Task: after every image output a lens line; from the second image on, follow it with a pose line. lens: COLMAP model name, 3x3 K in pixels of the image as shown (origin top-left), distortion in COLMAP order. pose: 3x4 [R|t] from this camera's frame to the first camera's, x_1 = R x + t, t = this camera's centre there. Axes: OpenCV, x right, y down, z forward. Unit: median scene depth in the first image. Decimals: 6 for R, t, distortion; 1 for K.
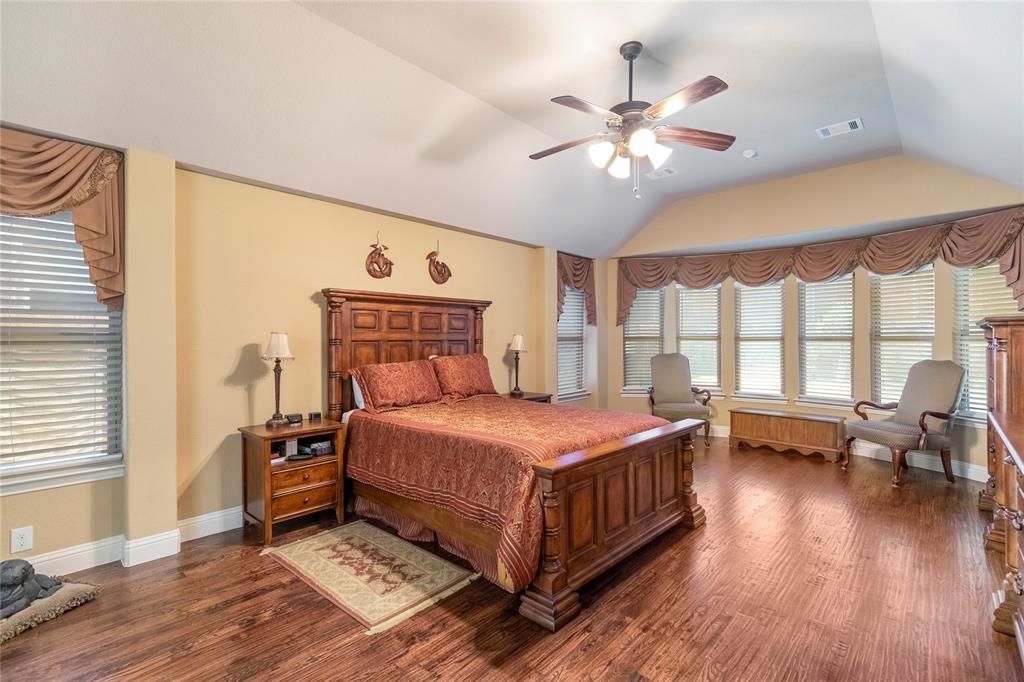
lens RADIAL K [[462.7, 0, 512.3], [0, 462.7, 342.5], [0, 0, 1]] dist [0.007490, -0.002451]
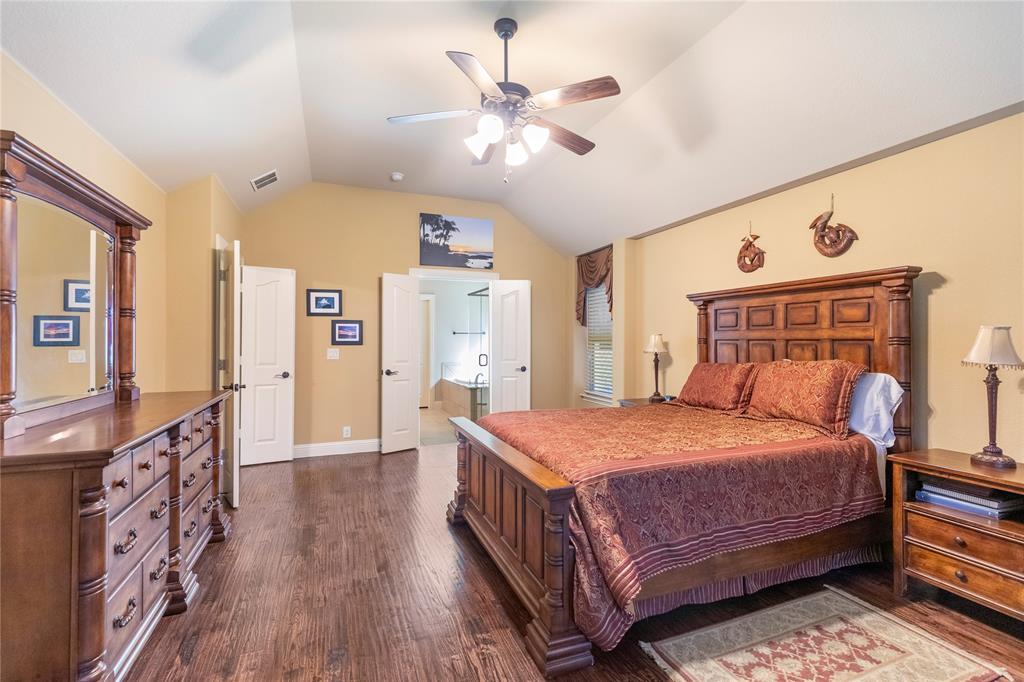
lens RADIAL K [[462.7, 0, 511.4], [0, 462.7, 338.9], [0, 0, 1]] dist [0.007490, -0.002451]
pose [[-0.431534, -0.004763, -0.902084, 0.736742], [-0.008009, 0.999967, -0.001448, -0.000749], [0.902061, 0.006600, -0.431558, 0.954594]]
